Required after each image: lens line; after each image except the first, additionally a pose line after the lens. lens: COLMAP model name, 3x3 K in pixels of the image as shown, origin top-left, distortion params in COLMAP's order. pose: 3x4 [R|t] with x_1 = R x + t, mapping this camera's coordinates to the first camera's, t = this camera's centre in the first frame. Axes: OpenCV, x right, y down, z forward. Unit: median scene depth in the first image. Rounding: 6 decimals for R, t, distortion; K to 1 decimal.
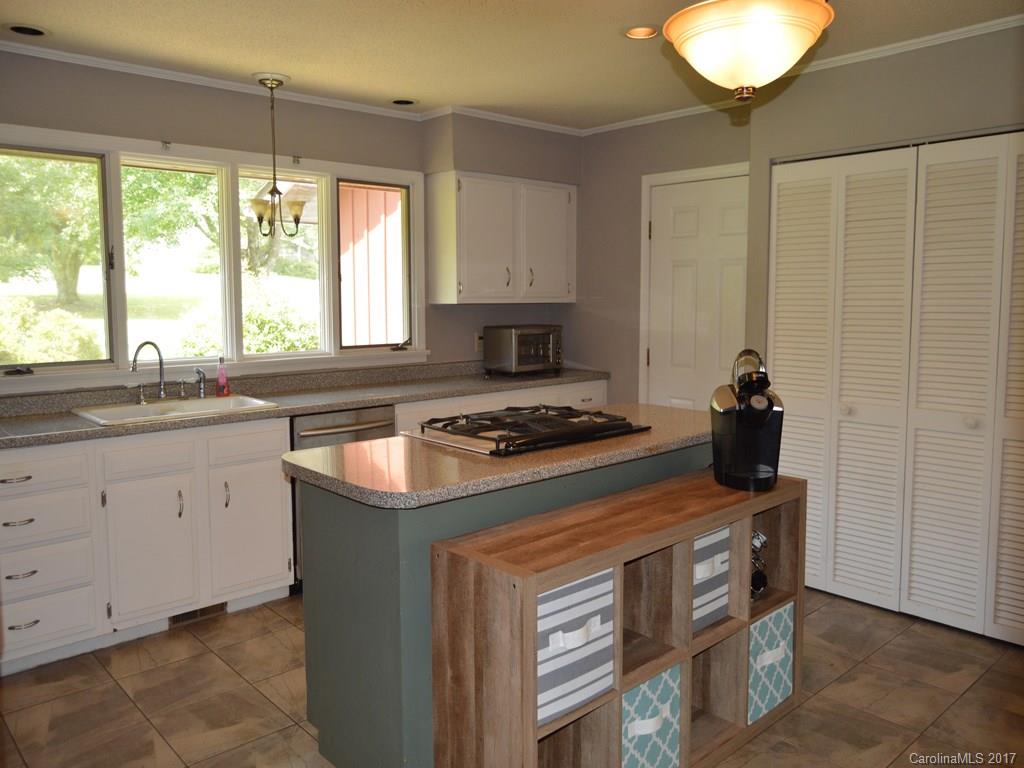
lens RADIAL K [[796.6, 0, 512.0], [0, 796.6, 384.0], [0, 0, 1]] dist [-0.004635, 0.000578]
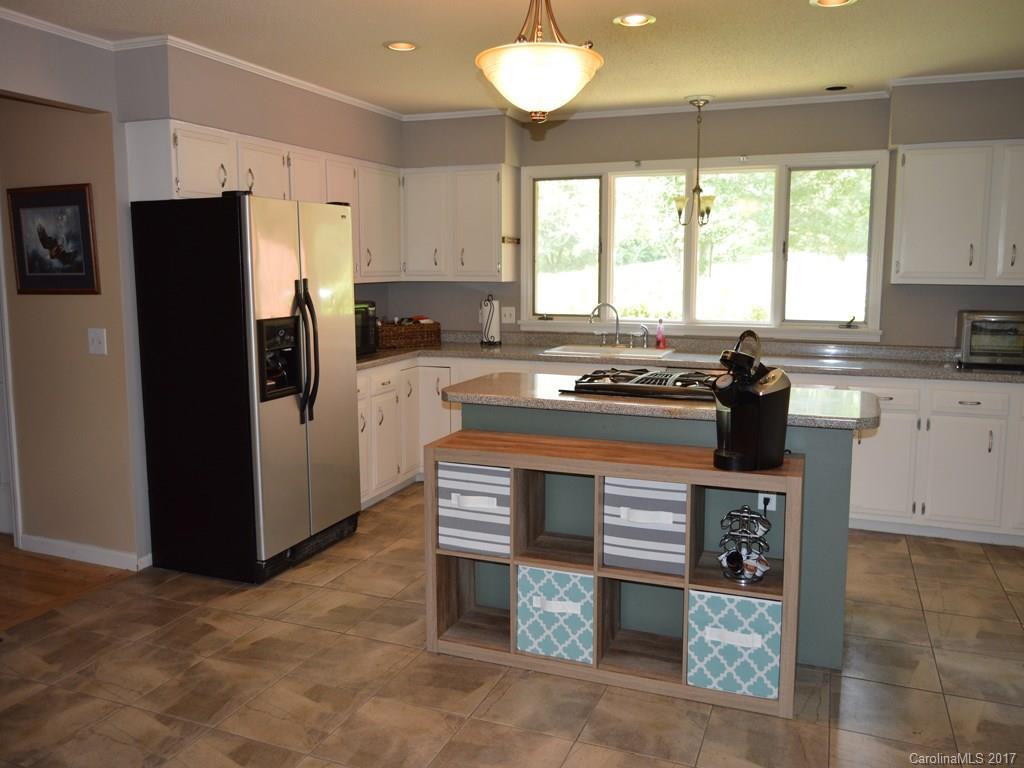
lens RADIAL K [[796.6, 0, 512.0], [0, 796.6, 384.0], [0, 0, 1]] dist [-0.004635, 0.000578]
pose [[0.440770, 0.134211, -0.887530, 1.064754], [-0.108018, 0.989504, 0.095986, -0.041169], [0.891097, 0.053561, 0.450641, 0.290353]]
